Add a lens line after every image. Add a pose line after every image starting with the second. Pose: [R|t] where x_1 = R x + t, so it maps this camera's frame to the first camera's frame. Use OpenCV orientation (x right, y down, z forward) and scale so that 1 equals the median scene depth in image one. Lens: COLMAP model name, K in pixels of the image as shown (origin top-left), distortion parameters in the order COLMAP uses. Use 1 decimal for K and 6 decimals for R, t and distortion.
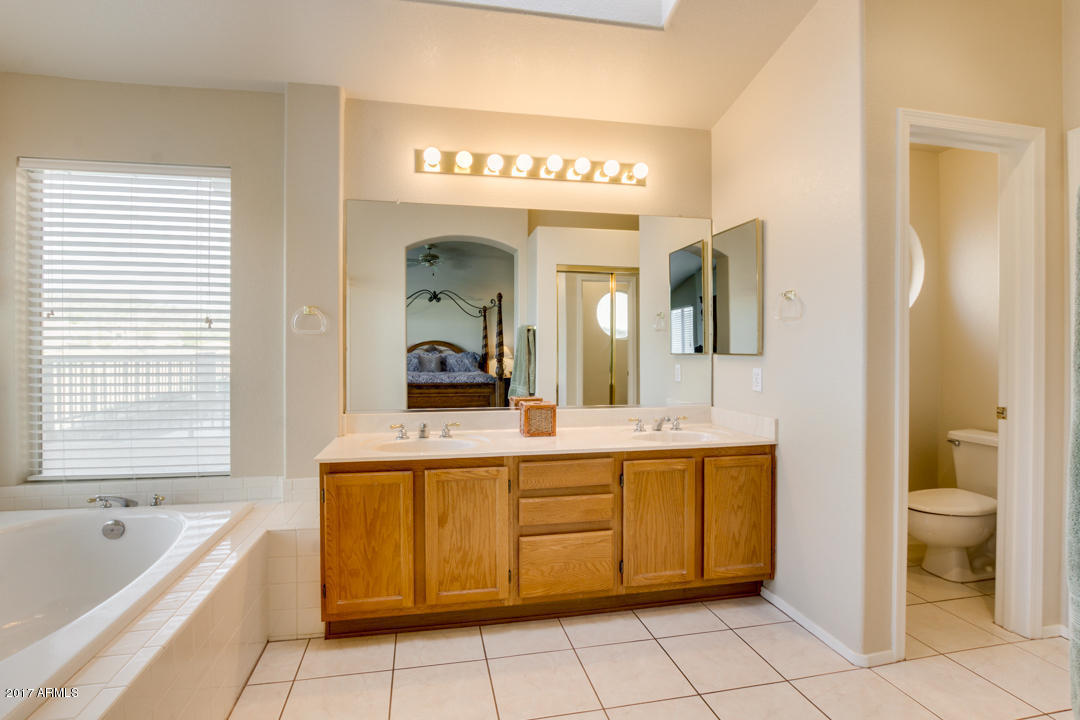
lens RADIAL K [[507.5, 0, 540.0], [0, 507.5, 360.0], [0, 0, 1]] dist [-0.012249, 0.000254]
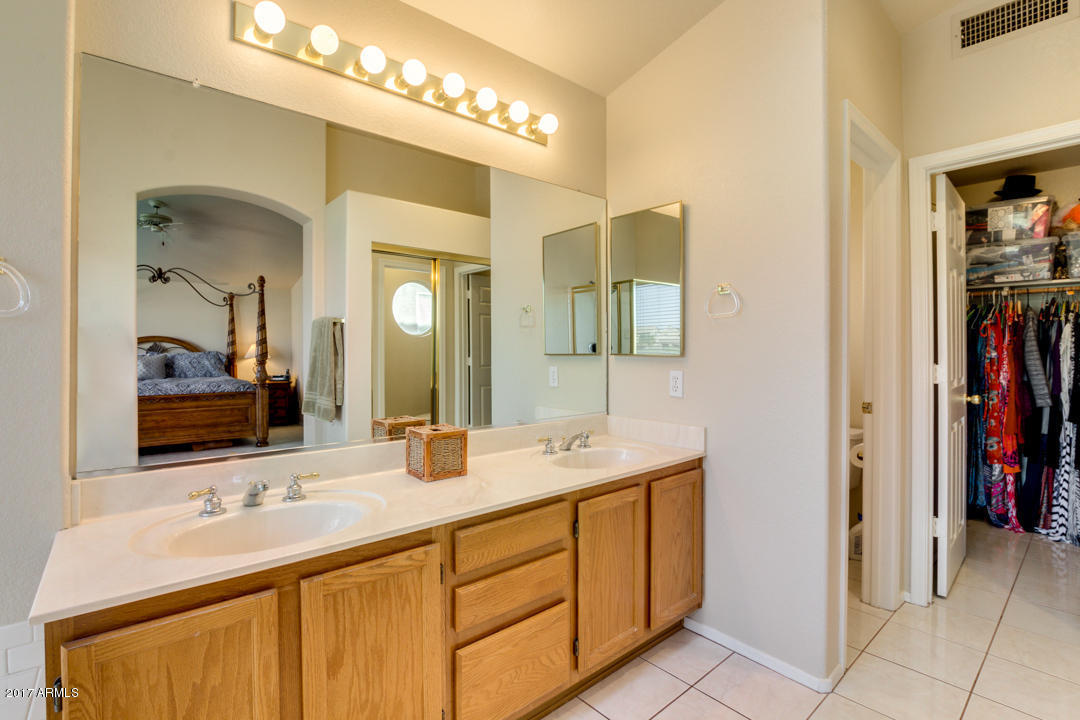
lens RADIAL K [[504.9, 0, 534.2], [0, 504.9, 353.1], [0, 0, 1]] dist [-0.017899, -0.000372]
pose [[0.882947, -0.004010, 0.469456, -0.220333], [0.008497, 0.999936, -0.007440, -0.011008], [-0.469396, 0.010558, 0.882925, 0.364877]]
